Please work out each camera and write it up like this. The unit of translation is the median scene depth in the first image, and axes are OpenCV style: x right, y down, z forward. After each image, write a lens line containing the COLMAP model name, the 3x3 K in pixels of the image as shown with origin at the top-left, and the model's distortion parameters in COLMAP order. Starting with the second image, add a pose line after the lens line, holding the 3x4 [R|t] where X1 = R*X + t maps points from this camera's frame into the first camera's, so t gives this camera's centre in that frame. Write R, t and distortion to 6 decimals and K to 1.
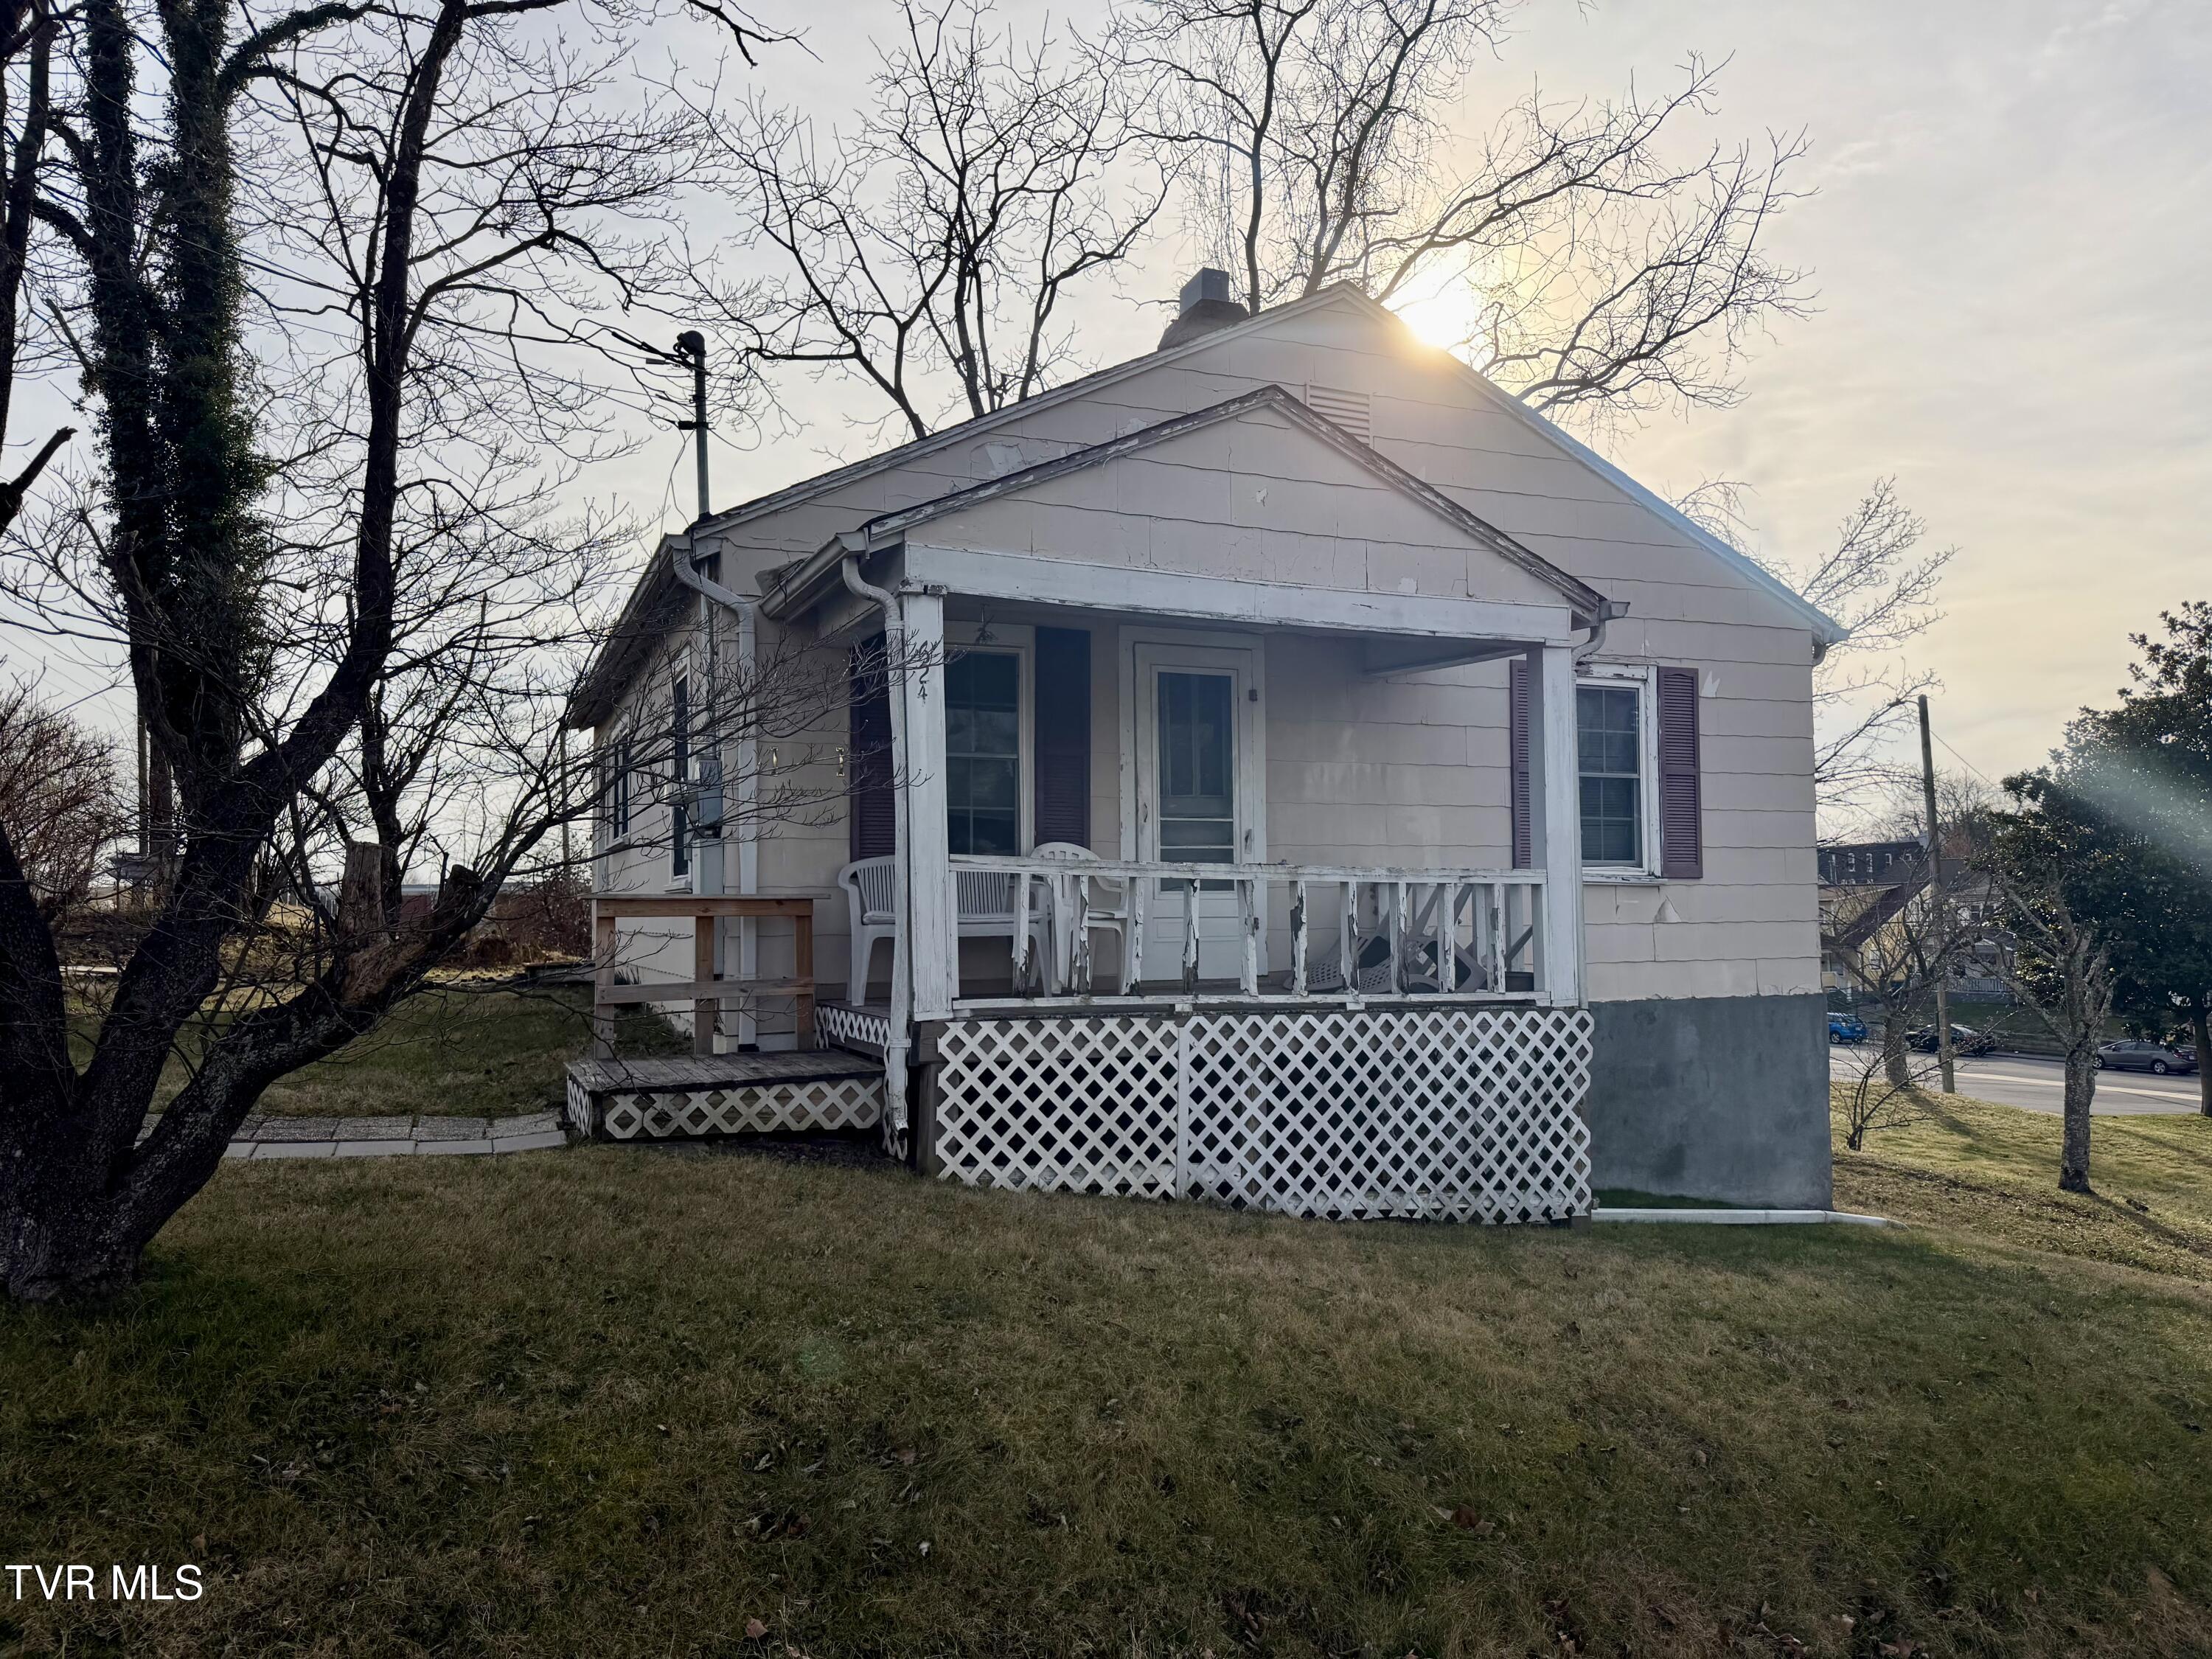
lens RADIAL K [[1539.4, 0, 1140.7], [0, 1539.4, 831.7], [0, 0, 1]] dist [0.187706, -0.320533]
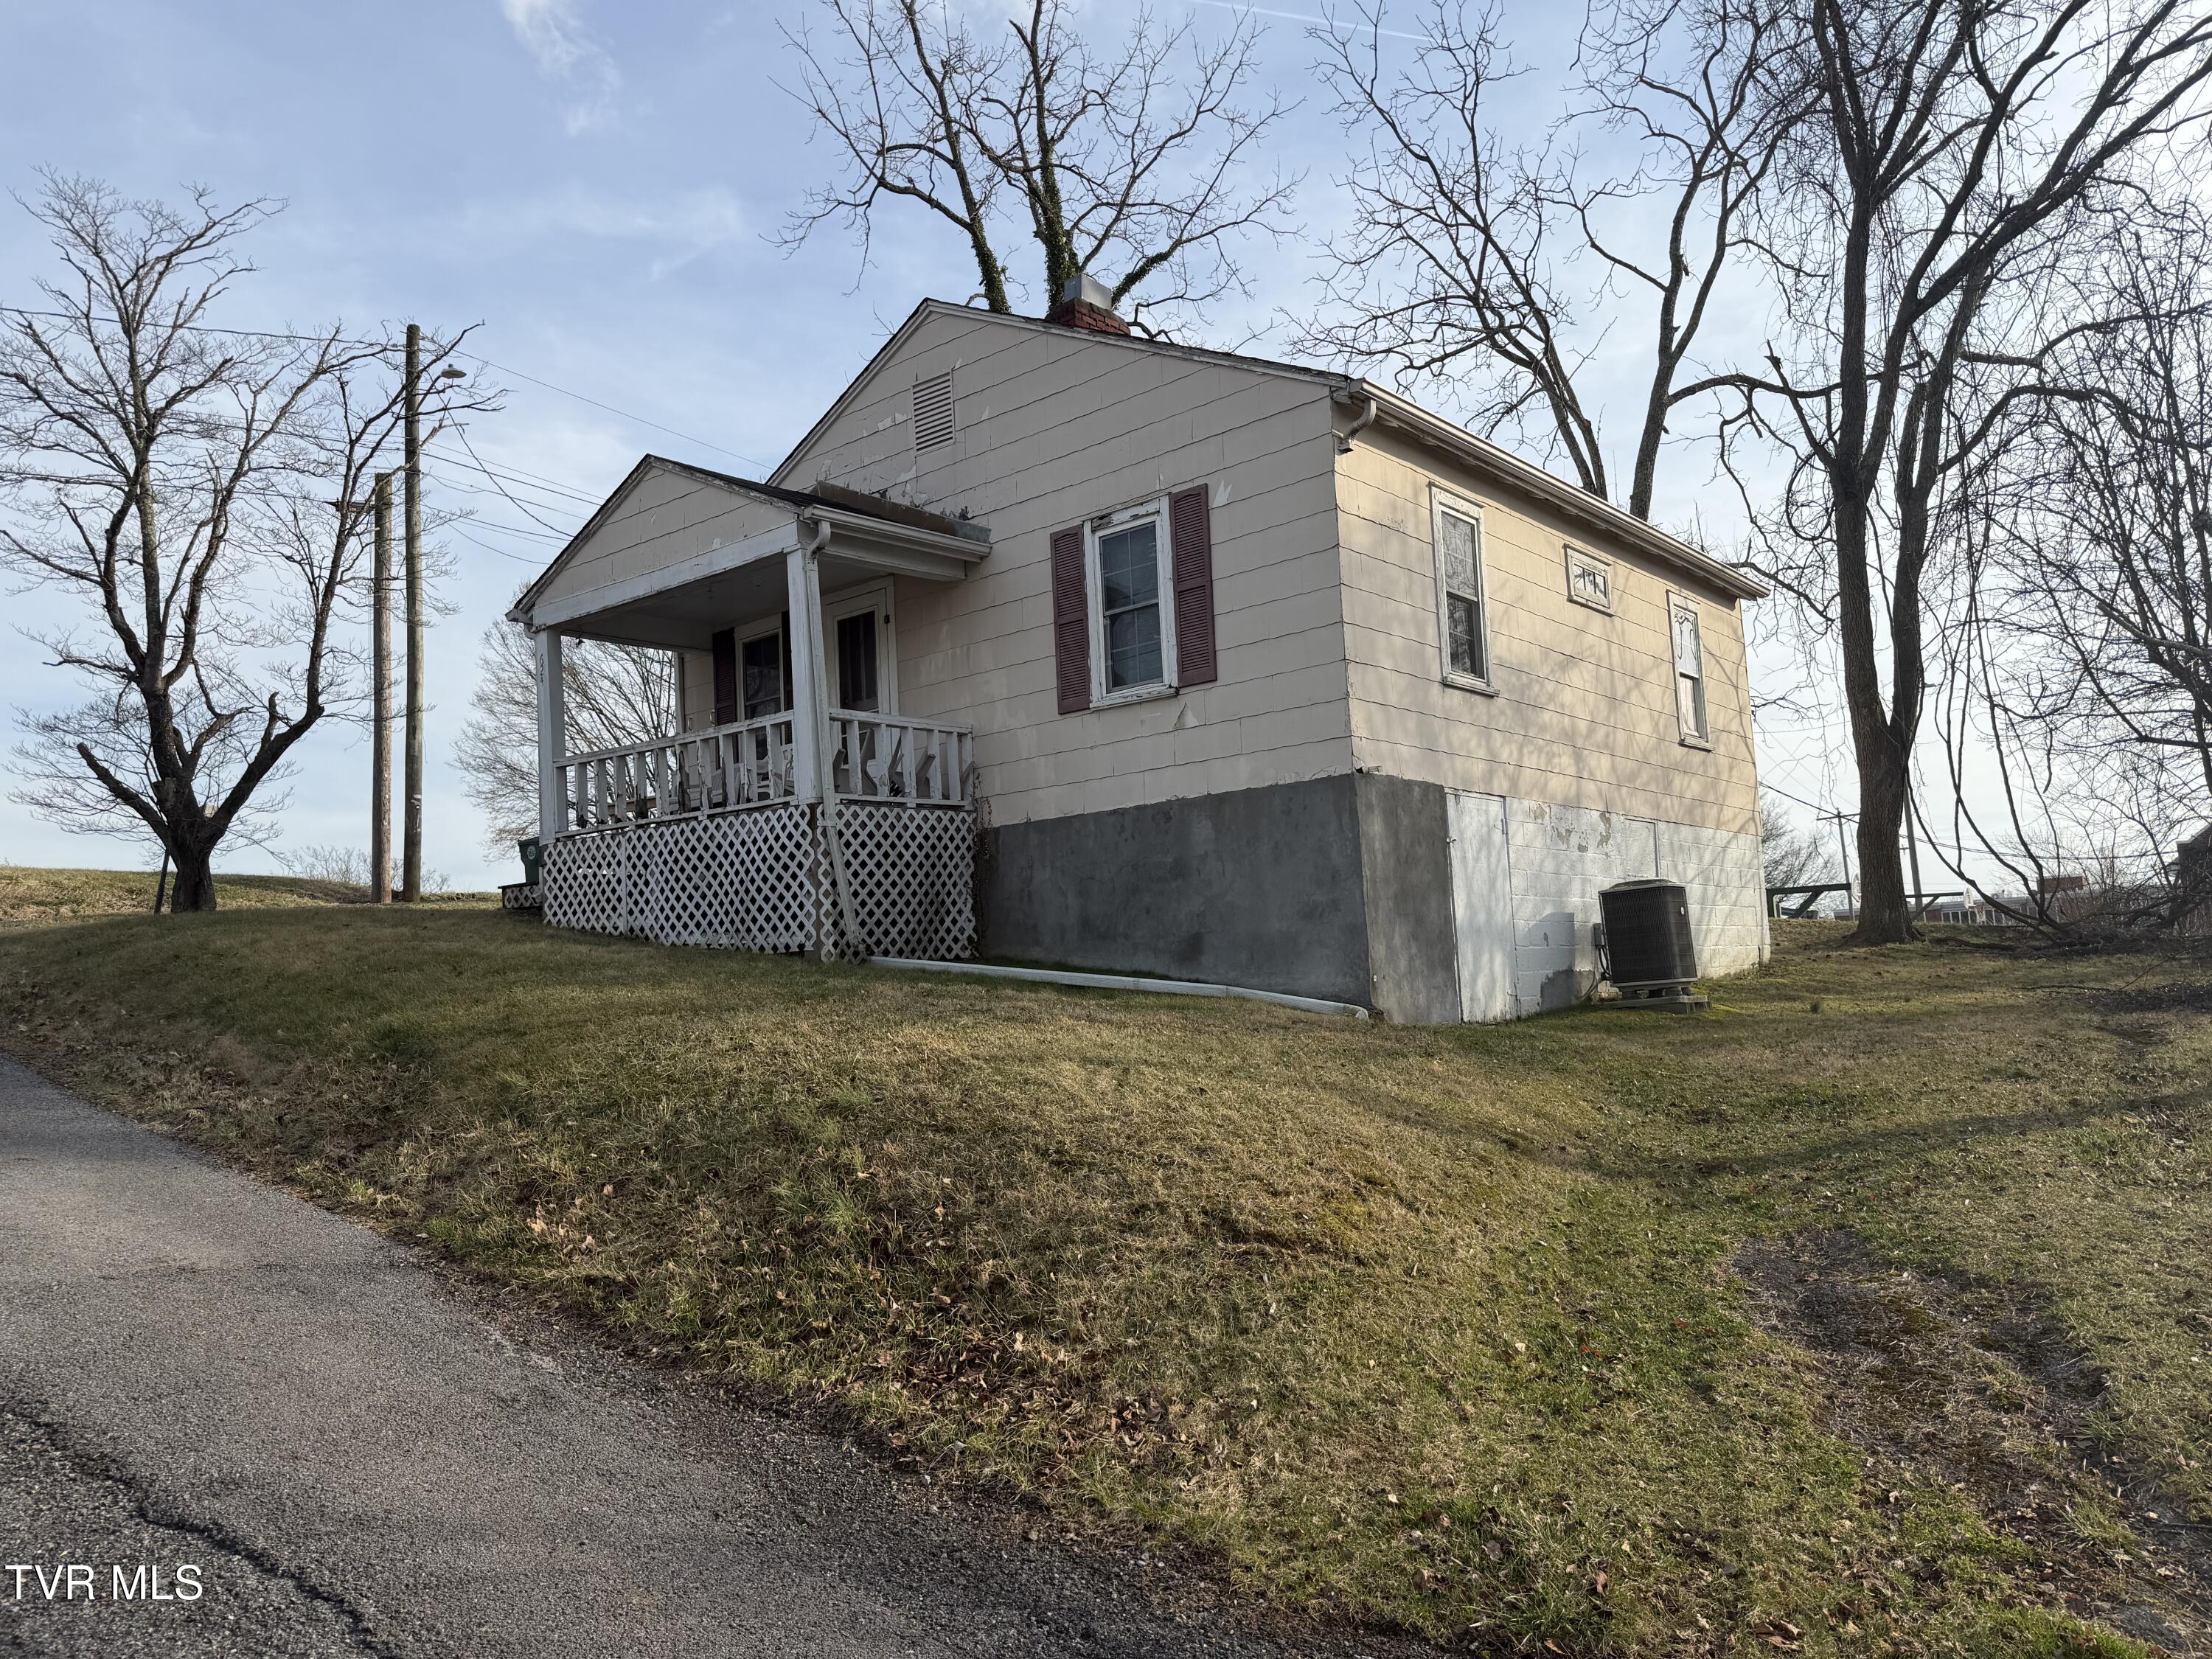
lens RADIAL K [[1539.4, 0, 1140.7], [0, 1539.4, 831.7], [0, 0, 1]] dist [0.187706, -0.320533]
pose [[0.448301, -0.107114, -0.887442, 1.673350], [0.087835, 0.993269, -0.075516, 0.274775], [0.889557, -0.044094, 0.454691, 0.651583]]
